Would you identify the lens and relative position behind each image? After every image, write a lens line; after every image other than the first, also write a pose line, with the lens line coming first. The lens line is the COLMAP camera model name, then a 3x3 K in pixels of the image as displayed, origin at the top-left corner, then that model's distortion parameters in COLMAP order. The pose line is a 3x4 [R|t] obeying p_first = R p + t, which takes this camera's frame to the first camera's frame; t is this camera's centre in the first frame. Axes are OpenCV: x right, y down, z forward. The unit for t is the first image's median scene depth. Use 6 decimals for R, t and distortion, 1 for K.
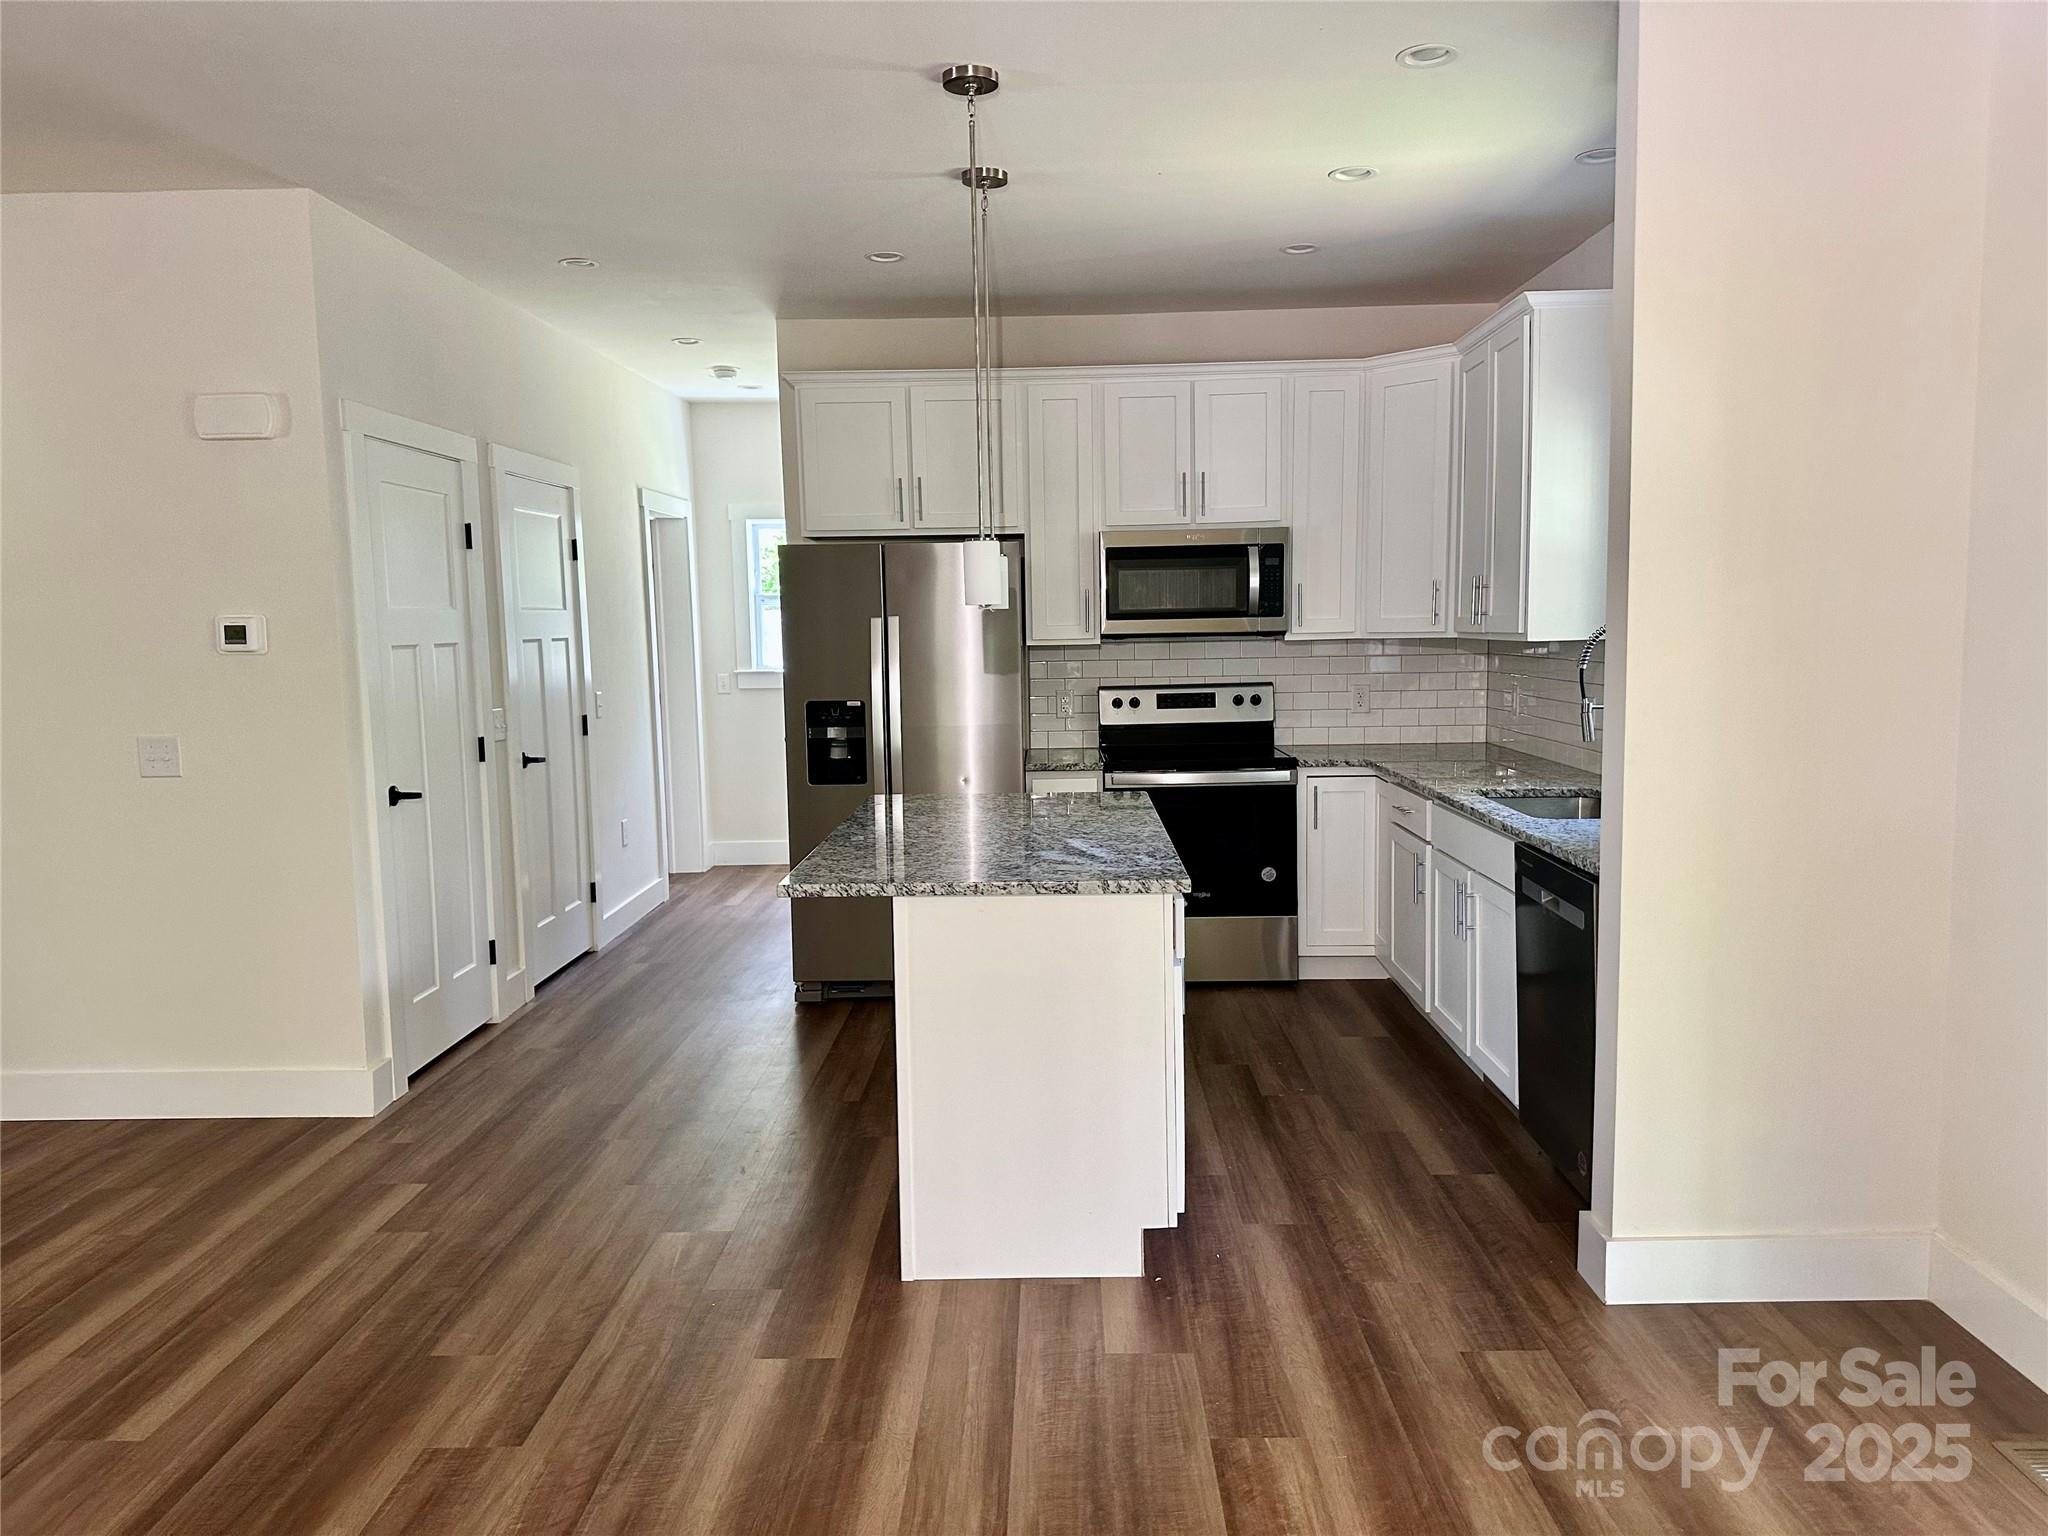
lens RADIAL K [[1420.8, 0, 1017.6], [0, 1420.8, 781.2], [0, 0, 1]] dist [0.001613, 0.000491]
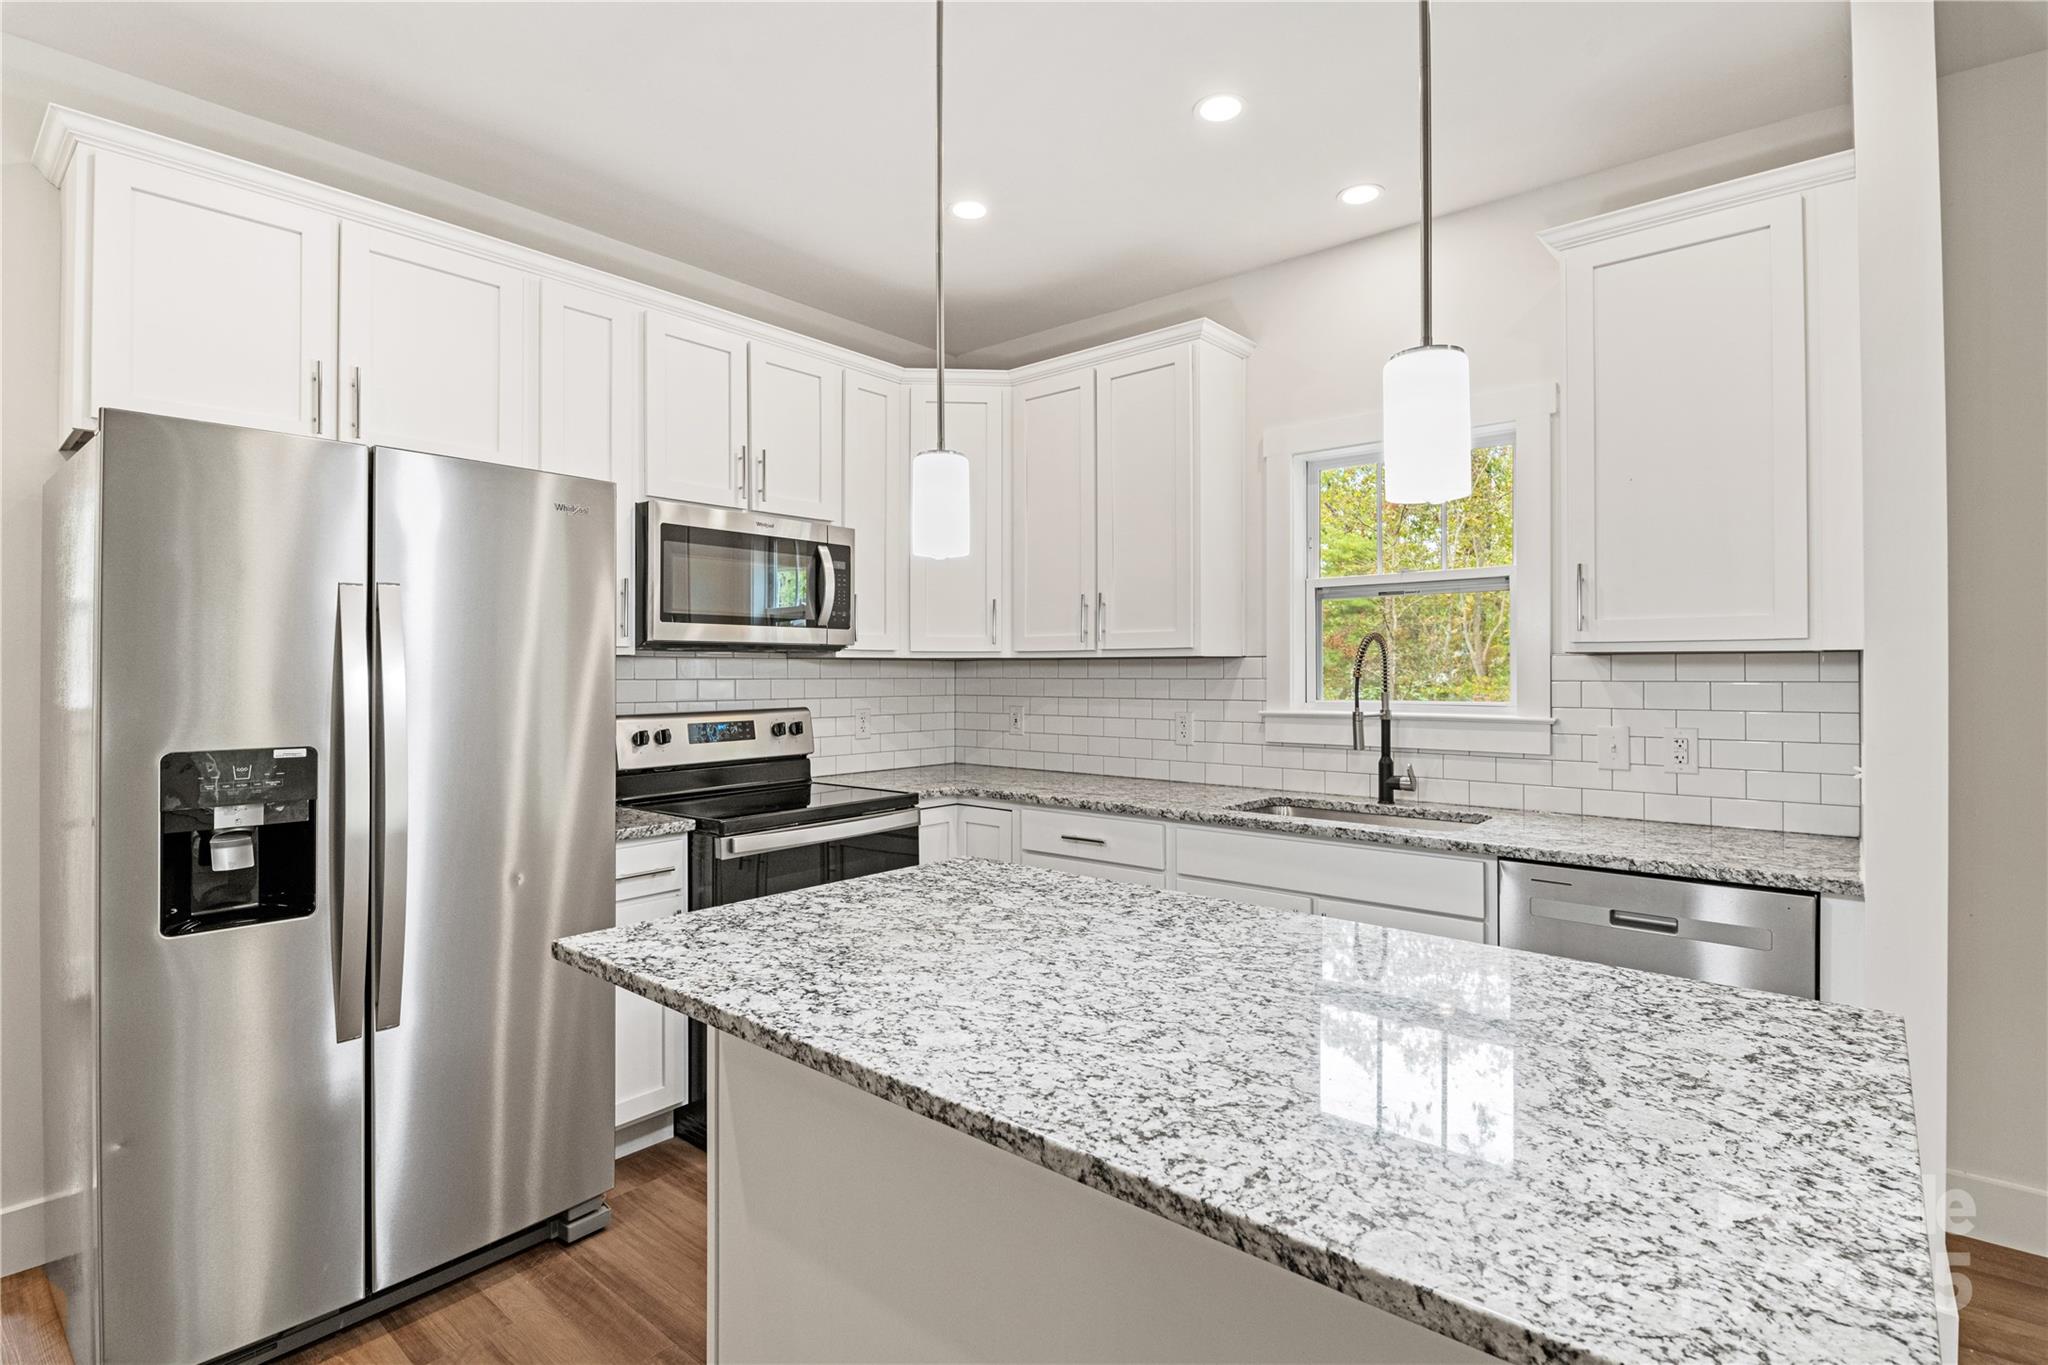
lens RADIAL K [[985.1, 0, 1026.8], [0, 985.1, 662.9], [0, 0, 1]] dist [-0.002034, -0.000099]
pose [[0.618585, 0.024411, 0.785338, -0.239562], [0.075124, 0.993101, -0.090042, -0.037732], [-0.782118, 0.114696, 0.612484, 0.613742]]
